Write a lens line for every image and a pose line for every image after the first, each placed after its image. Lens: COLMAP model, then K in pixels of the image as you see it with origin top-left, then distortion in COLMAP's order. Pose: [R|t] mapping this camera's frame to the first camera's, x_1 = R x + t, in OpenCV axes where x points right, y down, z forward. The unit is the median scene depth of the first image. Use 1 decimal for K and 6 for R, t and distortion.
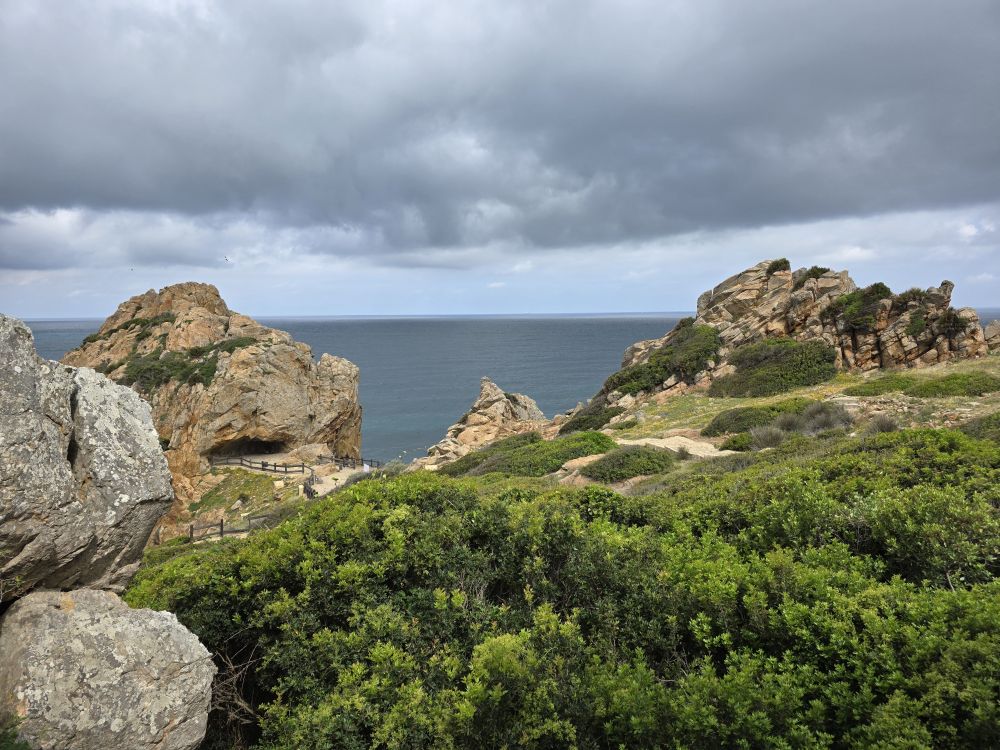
lens RADIAL K [[667.9, 0, 500.0], [0, 667.9, 375.0], [0, 0, 1]] dist [0.047503, -0.000857]
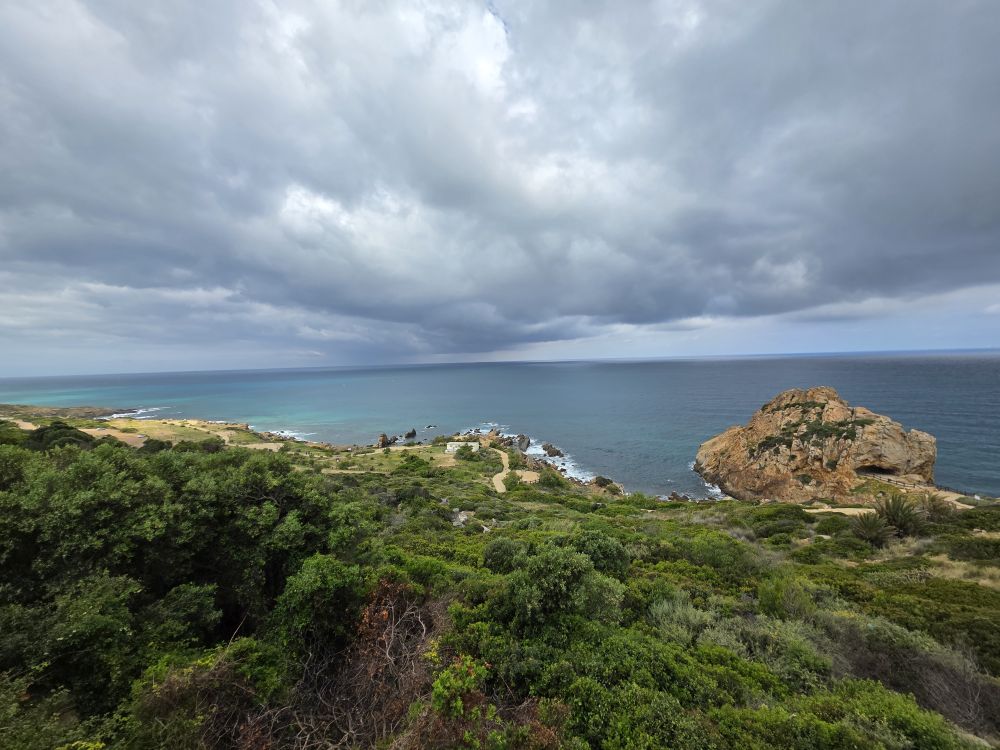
lens RADIAL K [[394.4, 0, 500.0], [0, 394.4, 375.0], [0, 0, 1]] dist [-0.004886, -0.000004]
pose [[0.622063, 0.024689, -0.782578, -0.127003], [-0.053597, 0.998501, -0.011104, -0.135093], [0.781130, 0.048851, 0.622454, -0.869401]]
